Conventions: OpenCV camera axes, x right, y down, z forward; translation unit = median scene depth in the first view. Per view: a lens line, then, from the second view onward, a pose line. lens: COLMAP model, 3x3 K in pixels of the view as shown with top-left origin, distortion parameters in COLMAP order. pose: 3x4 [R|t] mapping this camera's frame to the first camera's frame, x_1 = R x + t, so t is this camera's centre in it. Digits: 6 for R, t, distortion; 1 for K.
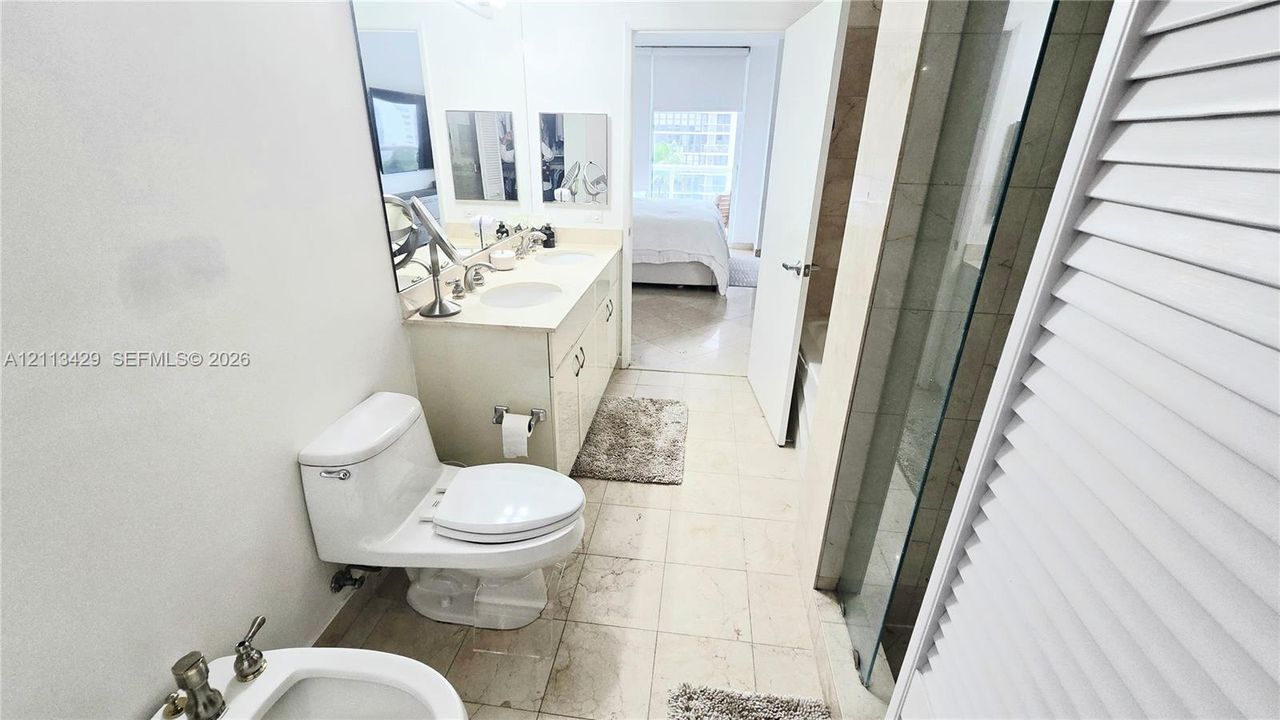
lens RADIAL K [[527.0, 0, 640.0], [0, 527.0, 359.8], [0, 0, 1]] dist [0.000772, -0.000001]
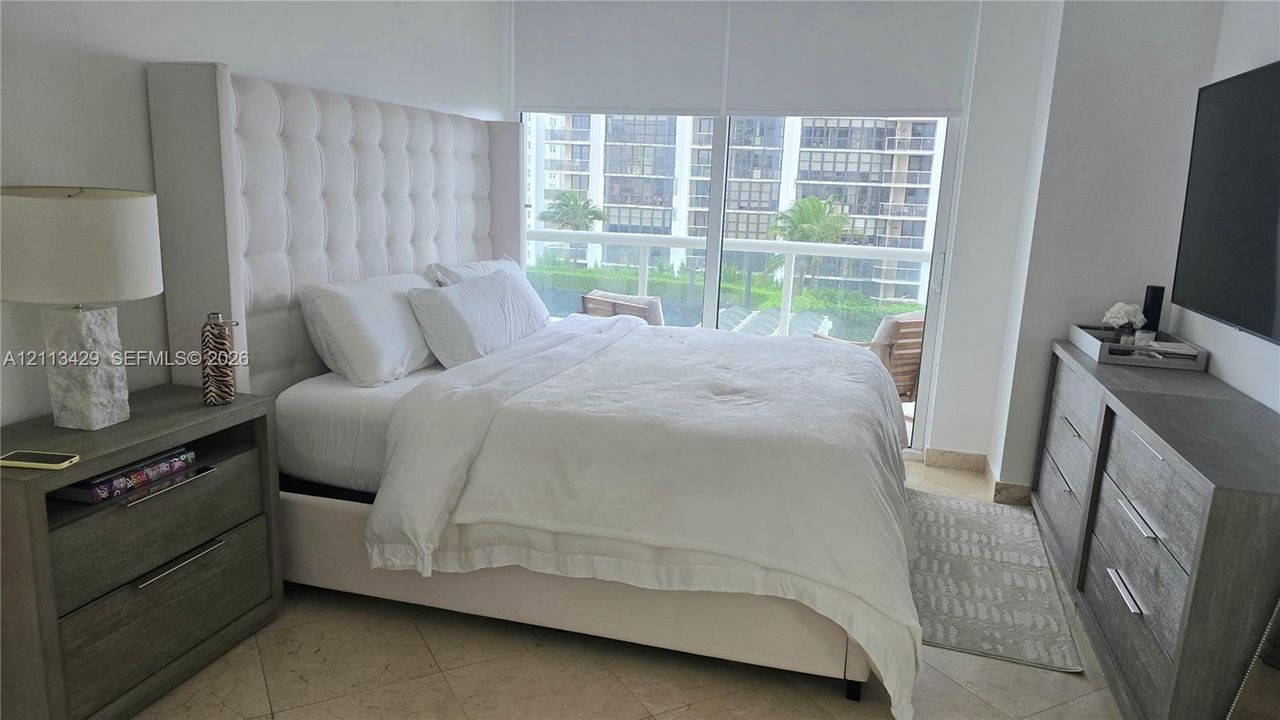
lens RADIAL K [[835.2, 0, 668.9], [0, 835.2, 366.5], [0, 0, 1]] dist [0.045001, -0.002842]
pose [[0.990012, 0.050620, -0.131583, 0.178625], [-0.074671, 0.979927, -0.184842, -0.400628], [0.119585, 0.192822, 0.973920, 0.990180]]
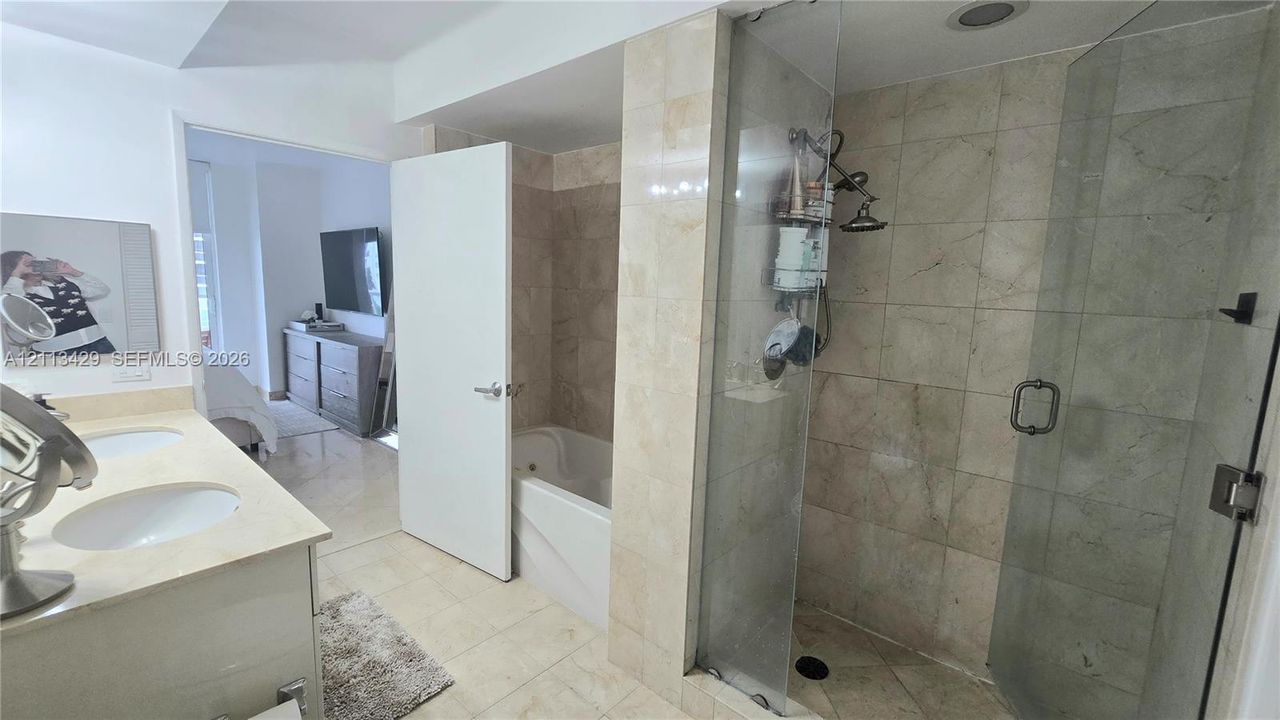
lens RADIAL K [[527.0, 0, 638.6], [0, 527.0, 356.8], [0, 0, 1]] dist [0.000772, -0.000001]
pose [[0.557301, -0.113568, 0.822507, -0.308145], [0.301261, 0.950755, -0.072848, -0.069013], [-0.773730, 0.288387, 0.564070, 0.189643]]
